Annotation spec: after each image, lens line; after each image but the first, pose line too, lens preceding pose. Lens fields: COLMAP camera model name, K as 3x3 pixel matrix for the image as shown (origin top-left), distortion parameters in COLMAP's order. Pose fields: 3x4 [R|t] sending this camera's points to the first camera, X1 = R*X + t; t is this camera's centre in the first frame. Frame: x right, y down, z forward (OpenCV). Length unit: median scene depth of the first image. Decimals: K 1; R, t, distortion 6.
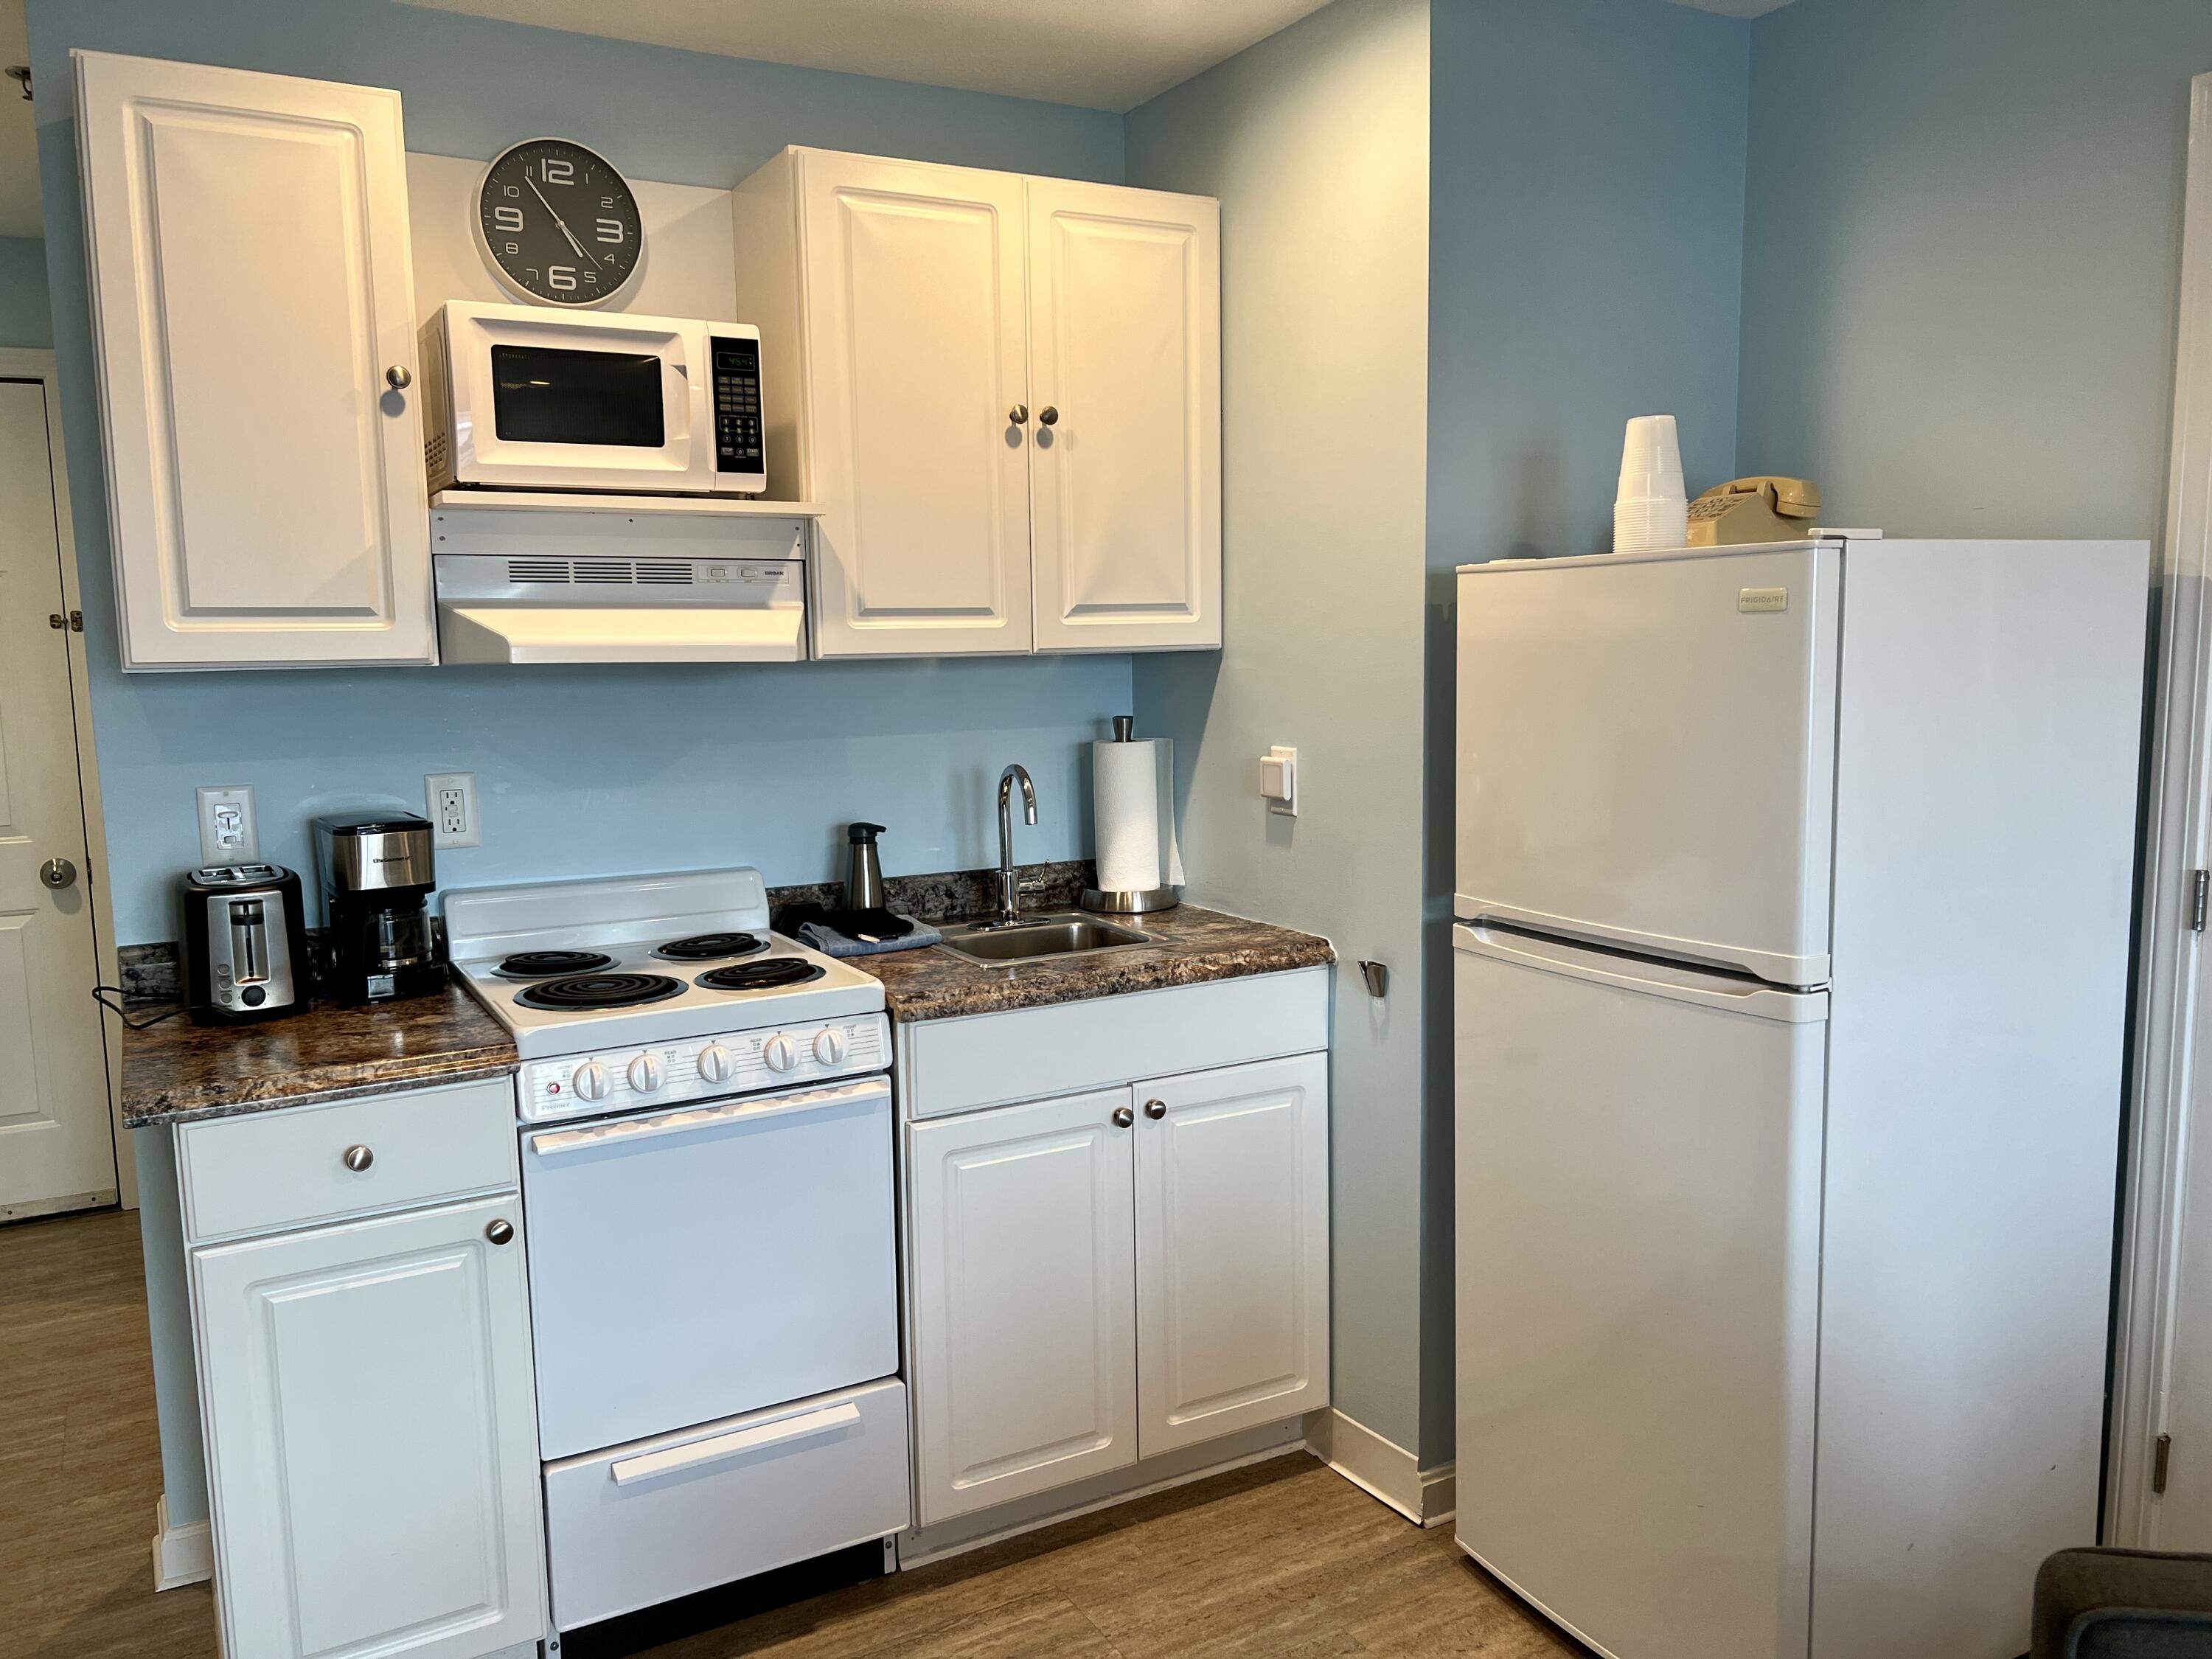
lens RADIAL K [[1661.8, 0, 1103.2], [0, 1661.8, 845.7], [0, 0, 1]] dist [0.056268, -0.069508]
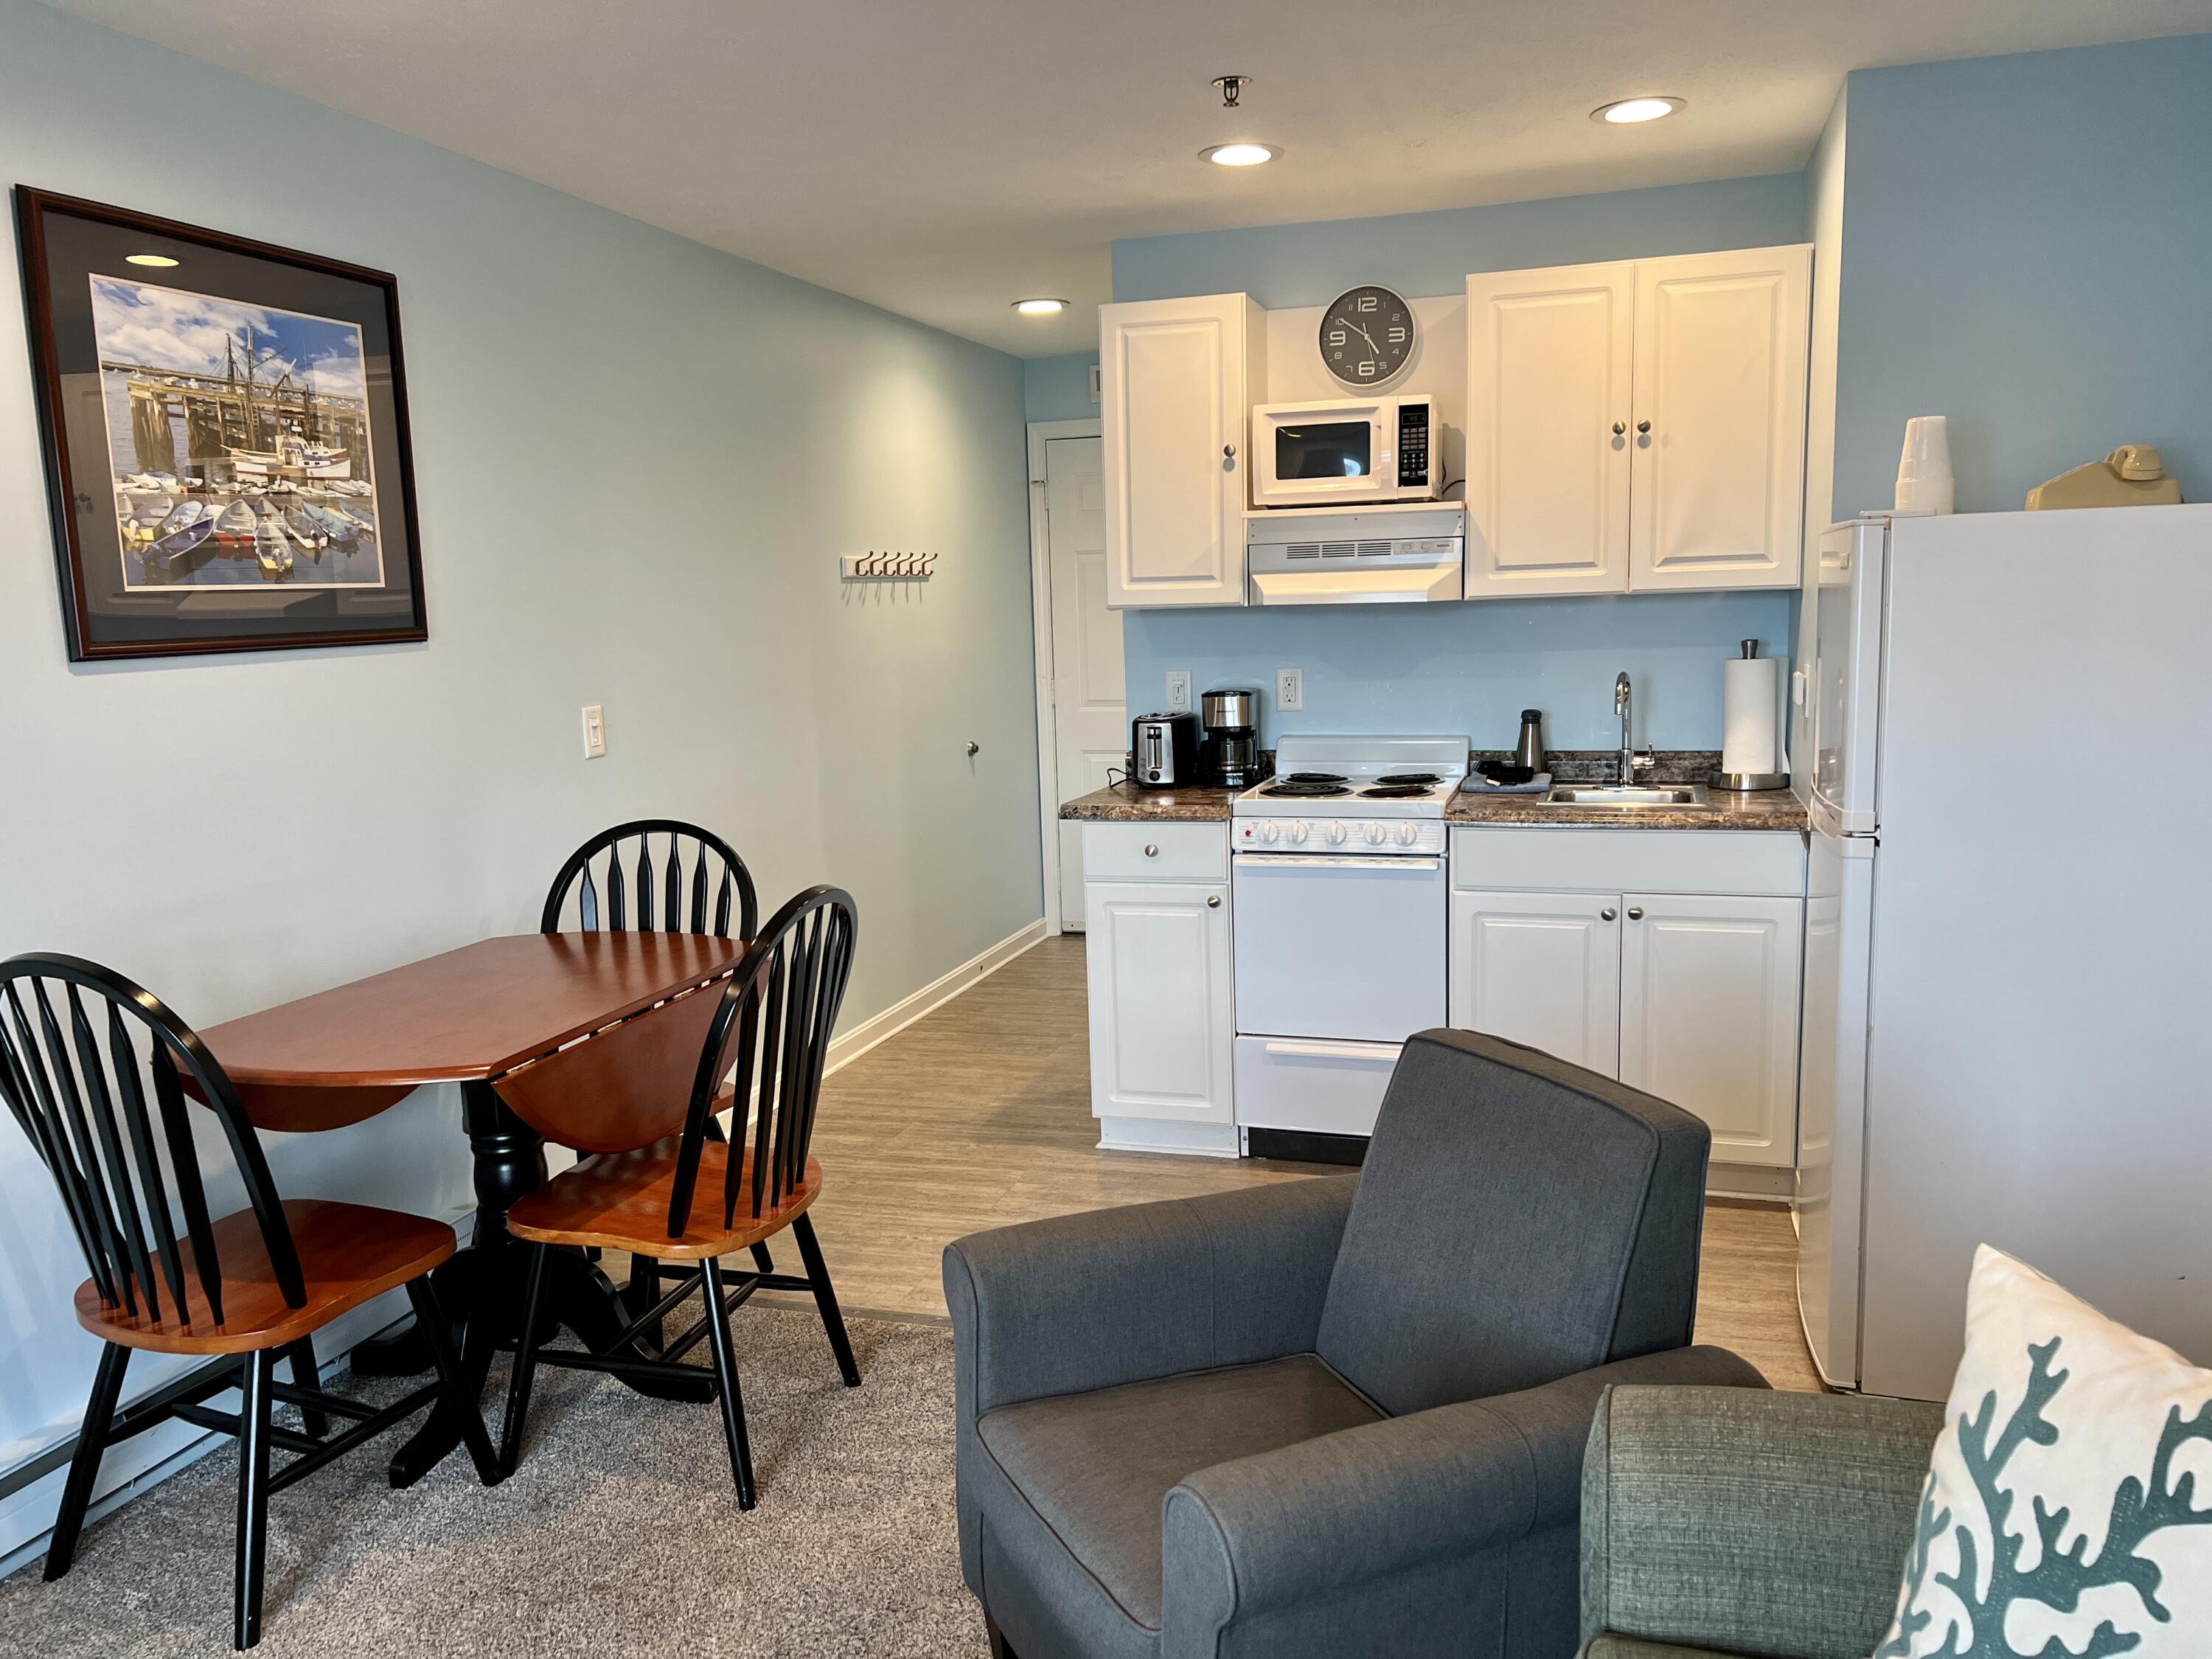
lens RADIAL K [[1661.8, 0, 1108.0], [0, 1661.8, 849.5], [0, 0, 1]] dist [0.056268, -0.069508]
pose [[0.688878, 0.106981, -0.716940, 0.791850], [-0.073331, 0.994261, 0.077901, 0.025955], [0.721159, -0.001090, 0.692769, -0.353416]]
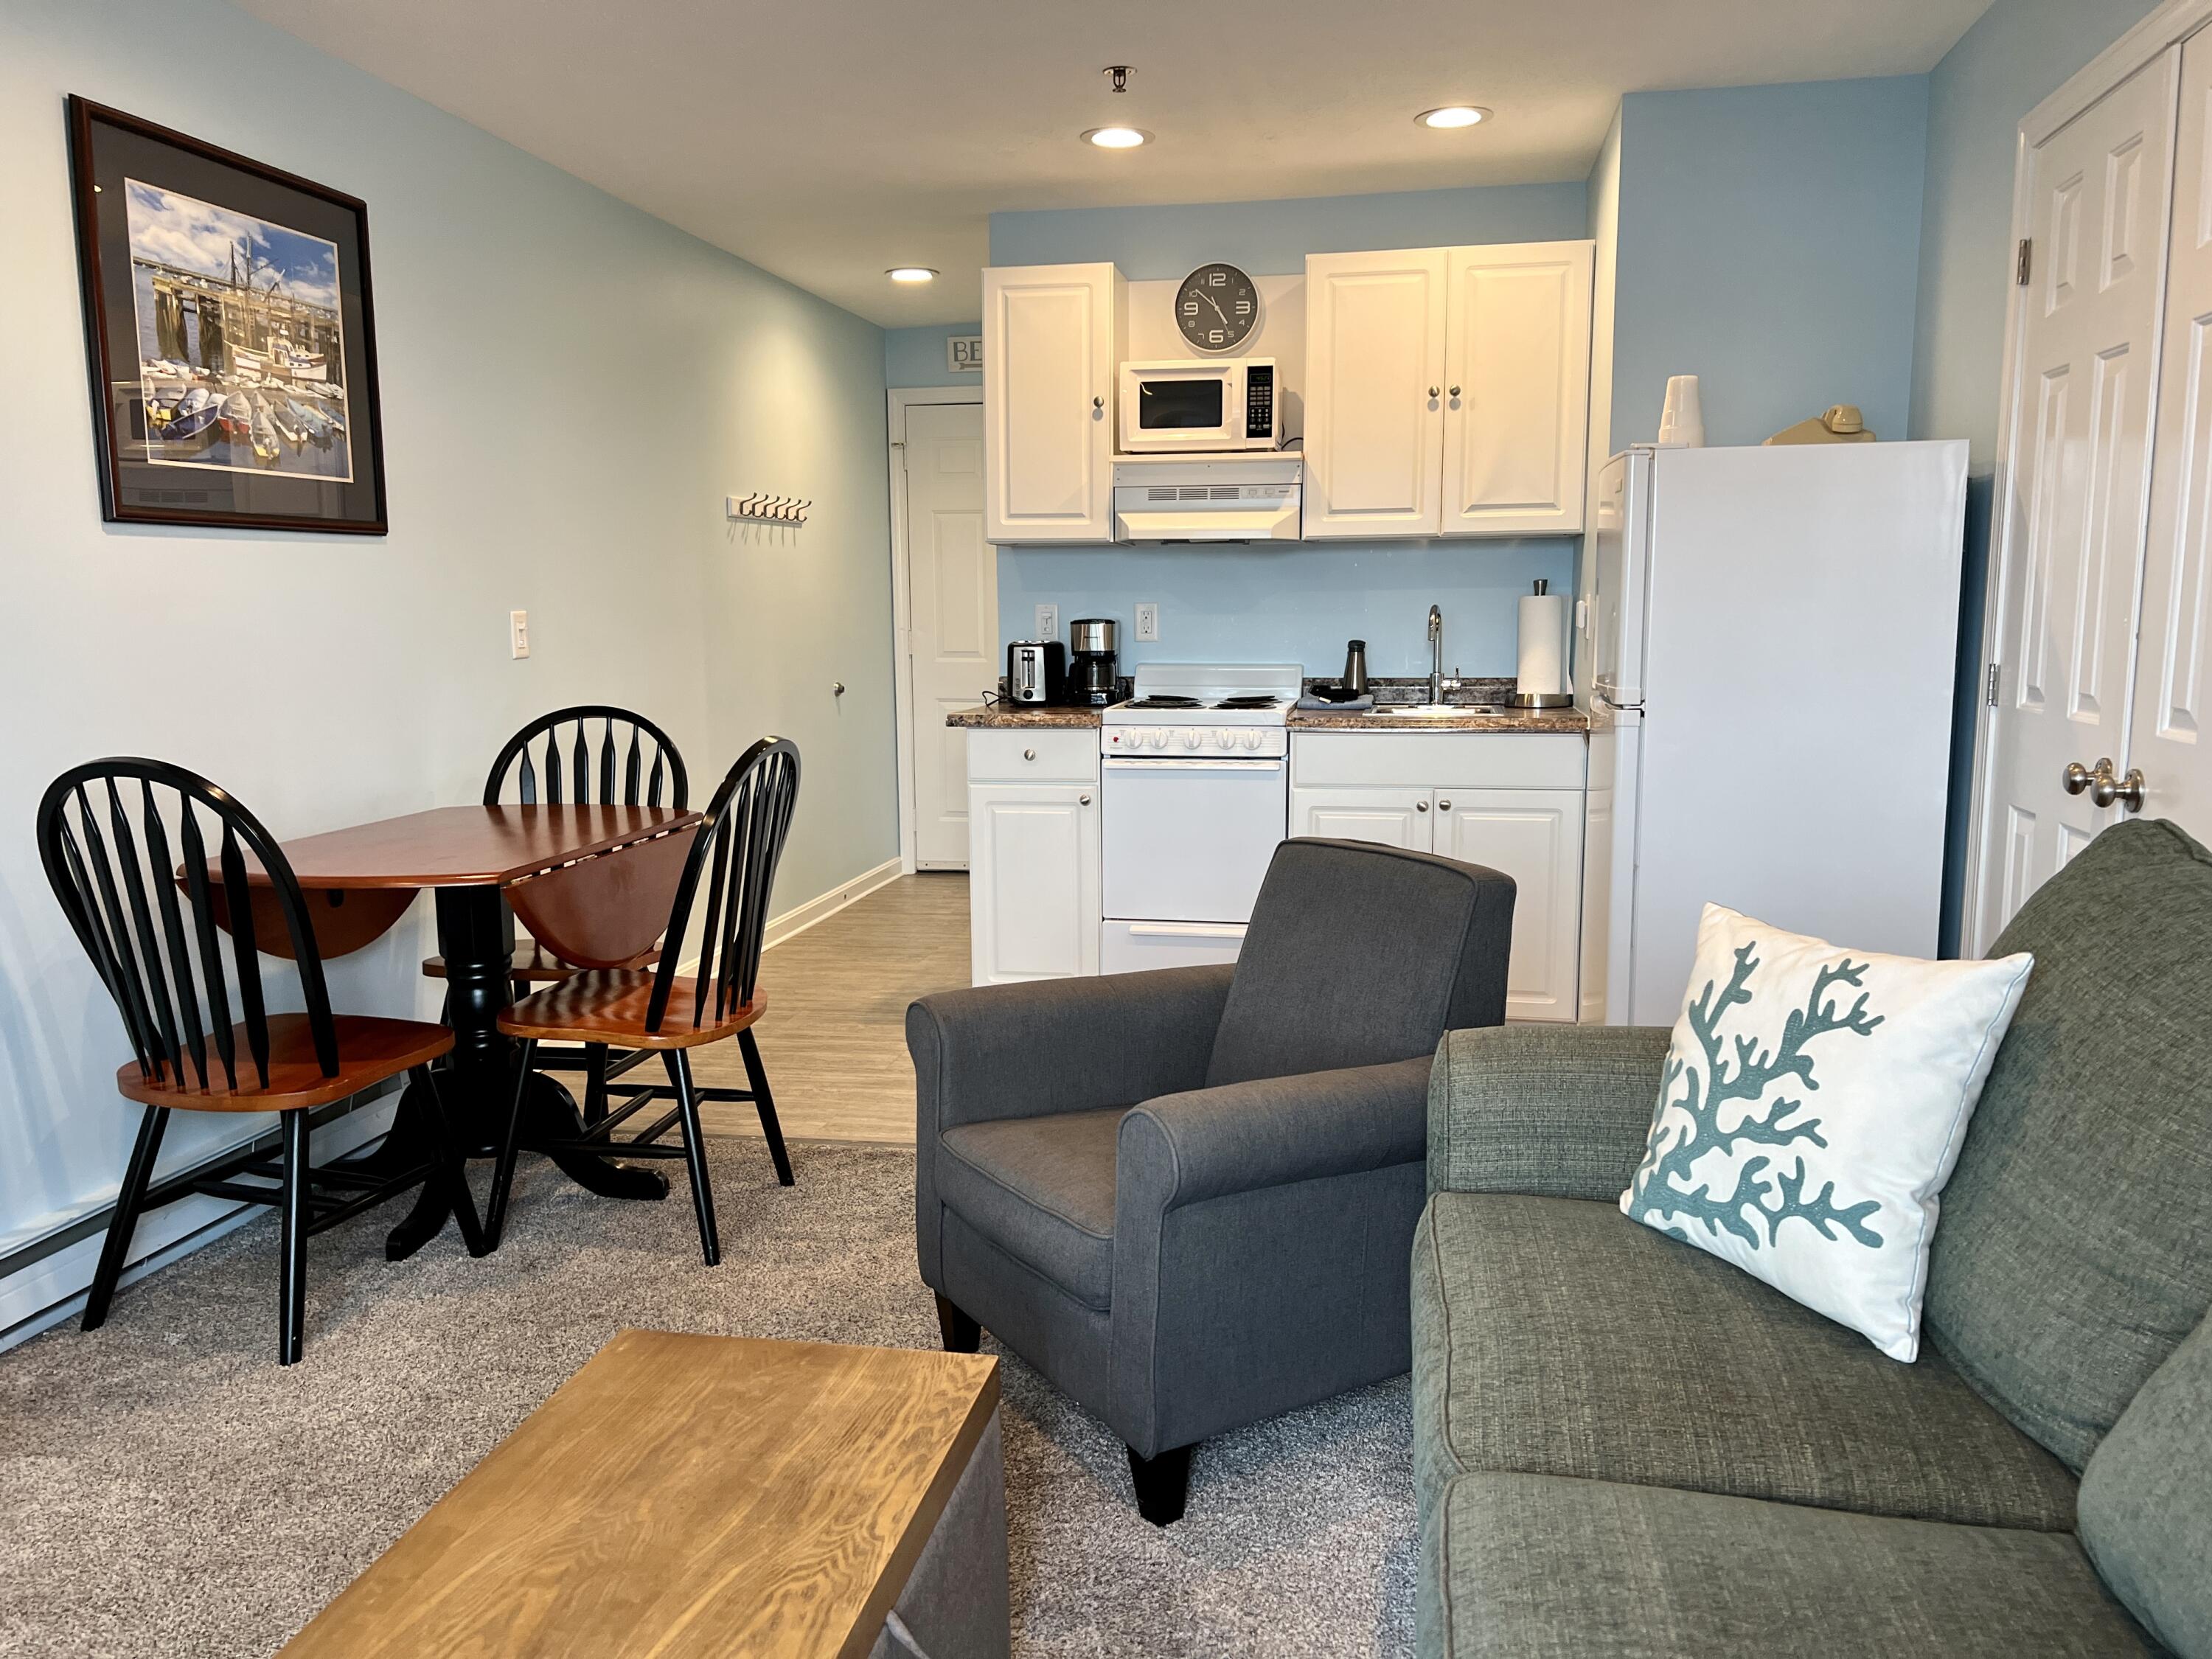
lens RADIAL K [[1661.8, 0, 1100.4], [0, 1661.8, 844.8], [0, 0, 1]] dist [0.056268, -0.069508]
pose [[0.764755, 0.106595, -0.635442, 0.889986], [-0.087198, 0.994269, 0.061845, 0.132438], [0.638393, 0.008113, 0.769668, -0.556650]]
